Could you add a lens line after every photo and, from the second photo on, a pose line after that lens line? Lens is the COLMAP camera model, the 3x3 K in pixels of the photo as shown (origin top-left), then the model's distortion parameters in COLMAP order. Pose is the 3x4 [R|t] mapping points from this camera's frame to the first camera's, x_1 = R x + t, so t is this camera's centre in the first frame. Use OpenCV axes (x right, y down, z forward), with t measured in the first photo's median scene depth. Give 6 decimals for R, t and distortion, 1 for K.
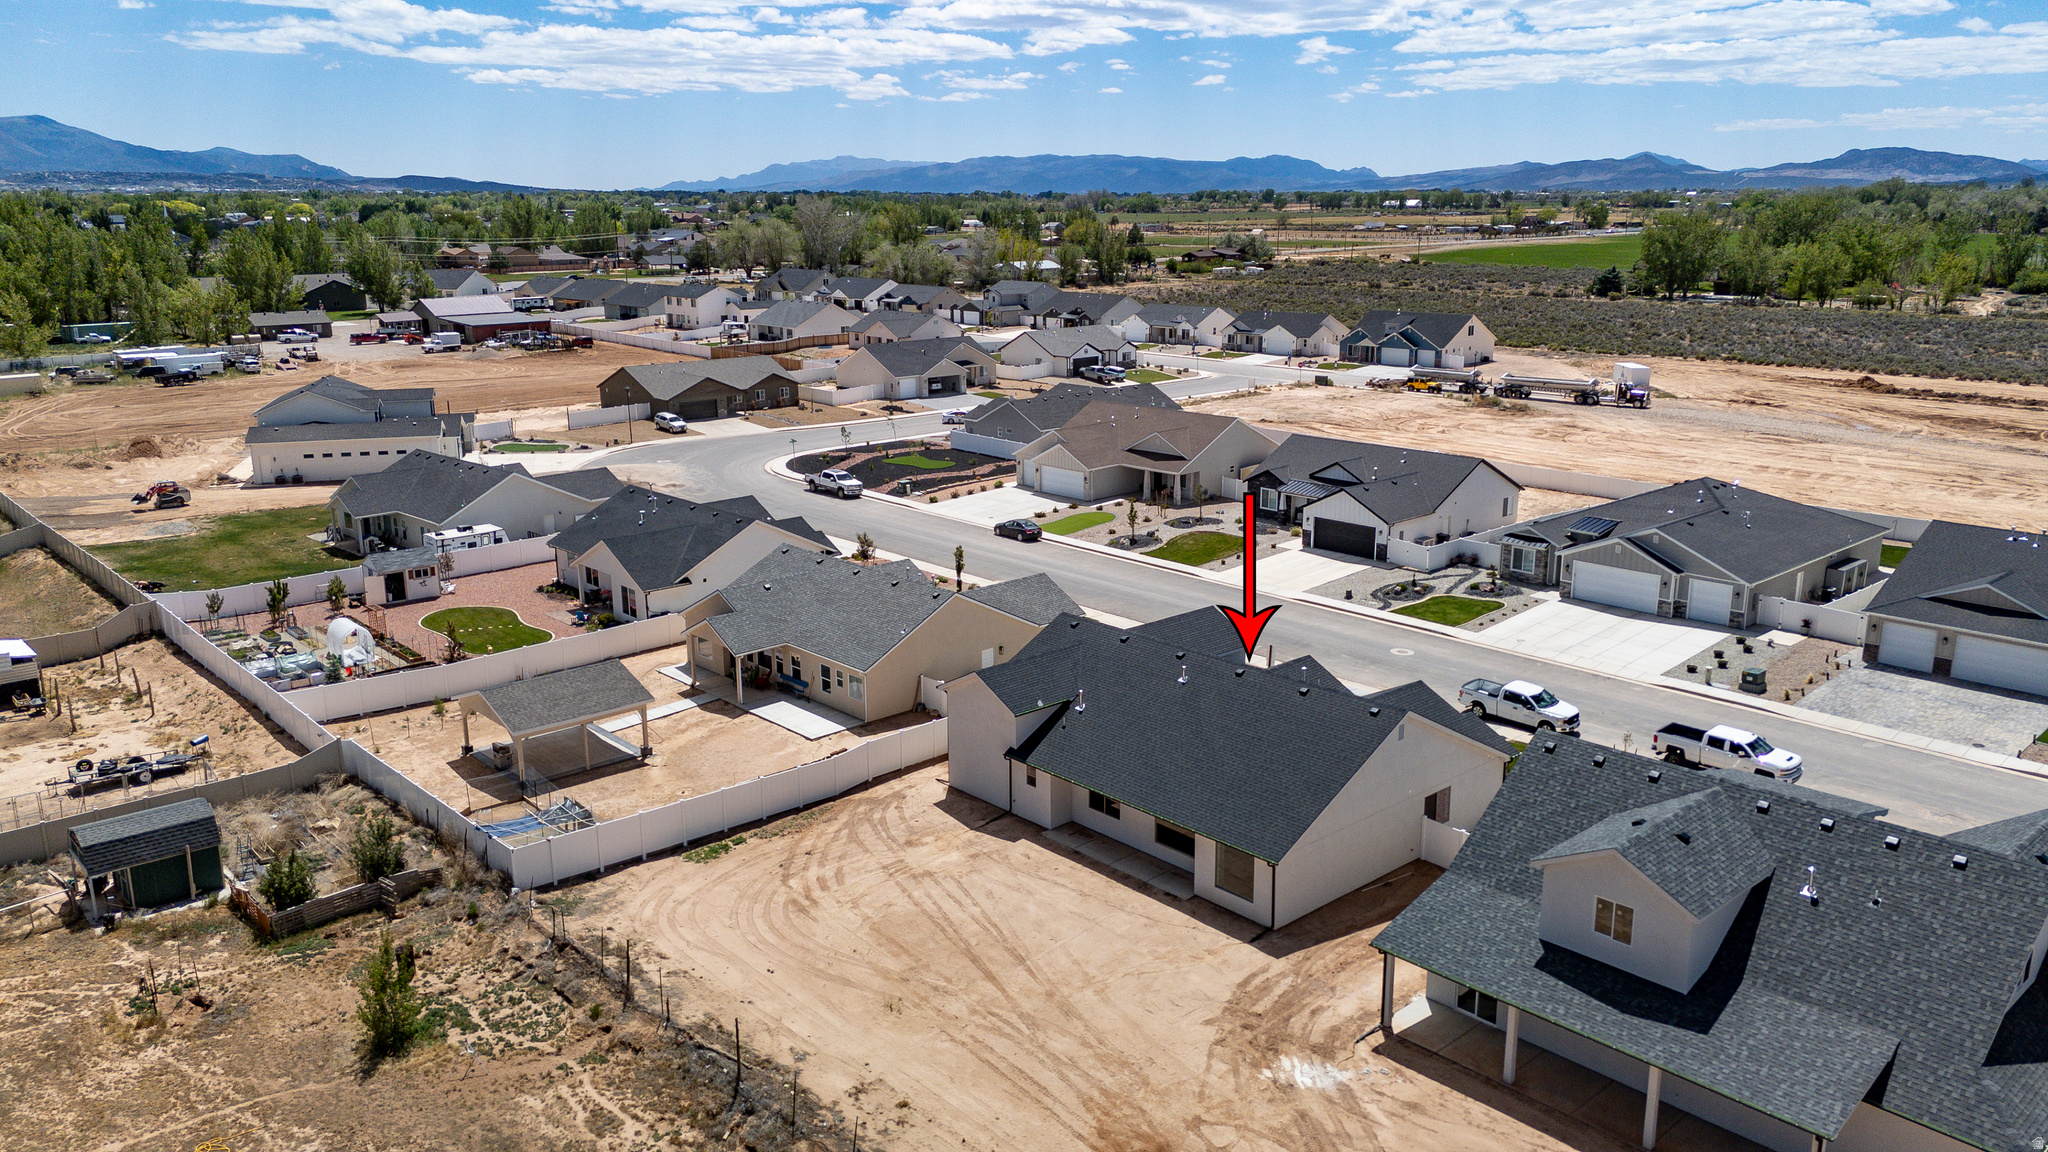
lens RADIAL K [[1504.3, 0, 1030.9], [0, 1504.3, 586.0], [0, 0, 1]] dist [0.081849, -0.082922]
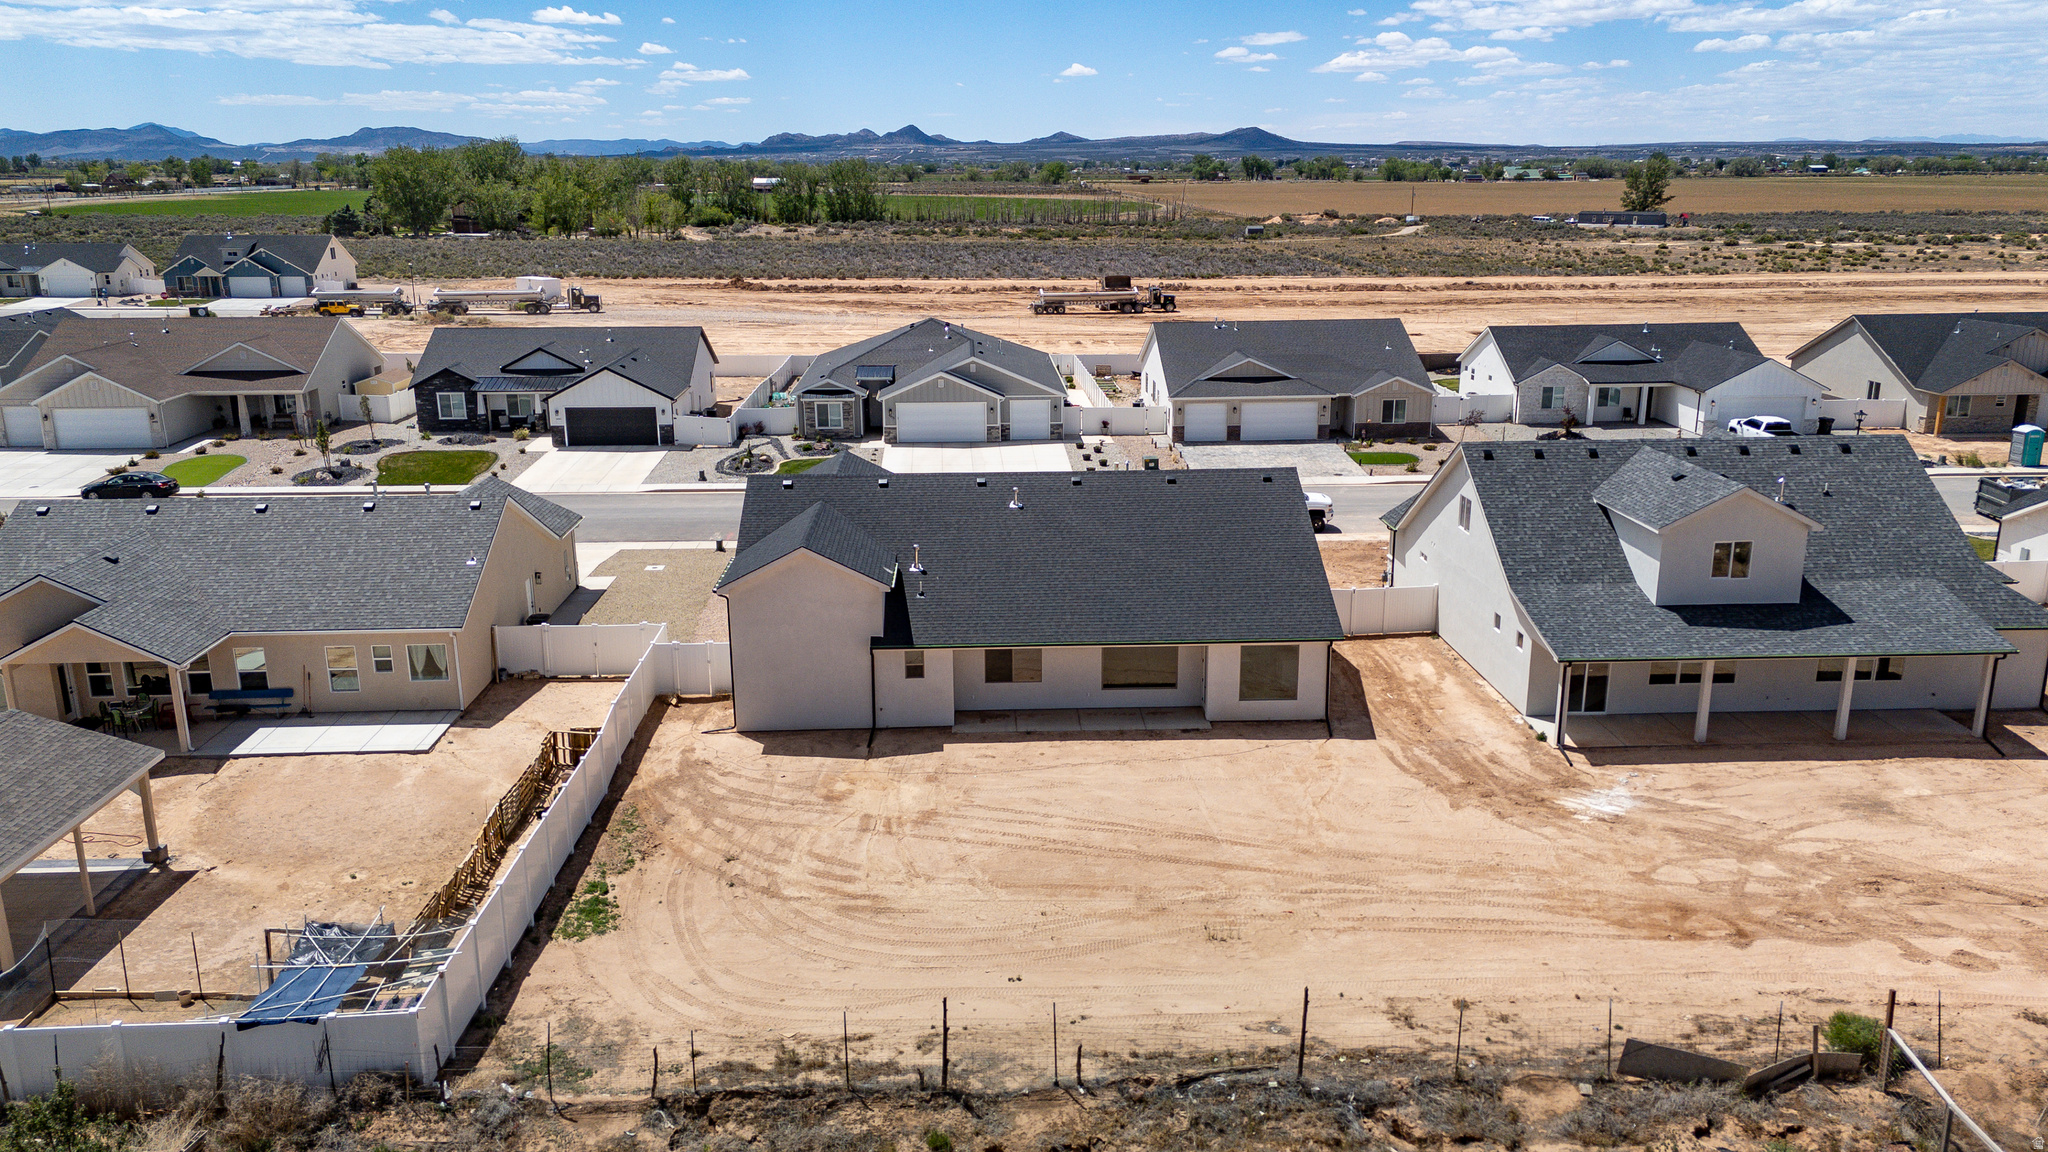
lens RADIAL K [[1504.3, 0, 1030.9], [0, 1504.3, 586.0], [0, 0, 1]] dist [0.081849, -0.082922]
pose [[0.635272, -0.203042, 0.745119, -0.286809], [0.194291, 0.975807, 0.100256, 0.015380], [-0.747449, 0.081080, 0.659353, 0.269230]]
